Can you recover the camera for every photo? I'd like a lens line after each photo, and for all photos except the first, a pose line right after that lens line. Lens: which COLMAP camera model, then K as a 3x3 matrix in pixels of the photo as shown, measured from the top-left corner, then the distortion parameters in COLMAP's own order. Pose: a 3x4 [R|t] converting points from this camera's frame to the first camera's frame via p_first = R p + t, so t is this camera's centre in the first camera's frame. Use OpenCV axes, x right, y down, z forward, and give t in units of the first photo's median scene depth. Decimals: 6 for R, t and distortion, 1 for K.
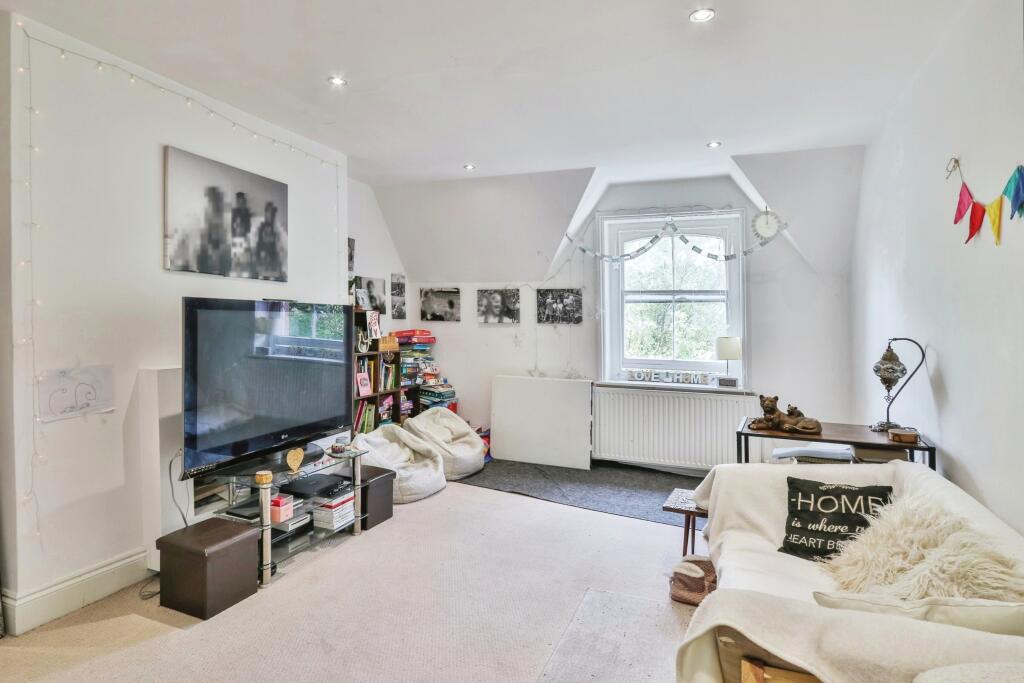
lens RADIAL K [[543.1, 0, 492.9], [0, 543.1, 308.5], [0, 0, 1]] dist [-0.014225, 0.001020]
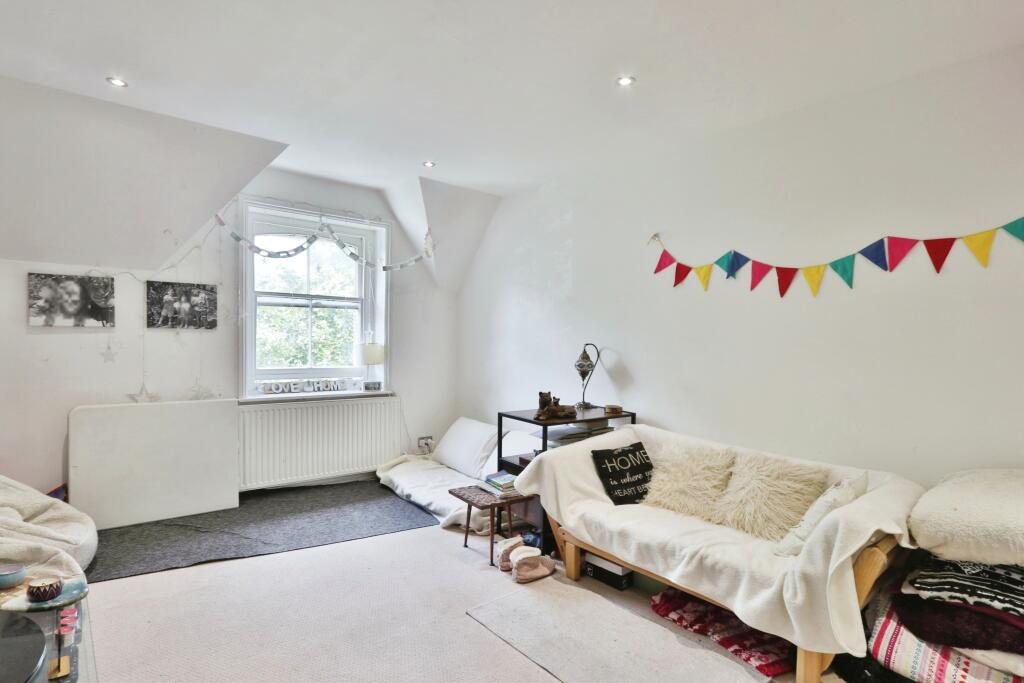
lens RADIAL K [[543.1, 0, 456.0], [0, 543.1, 323.9], [0, 0, 1]] dist [-0.014225, 0.001020]
pose [[0.487491, 0.012402, 0.873040, -0.379338], [-0.036315, 0.999322, 0.006082, 0.002963], [-0.872373, -0.034669, 0.487610, 0.319063]]
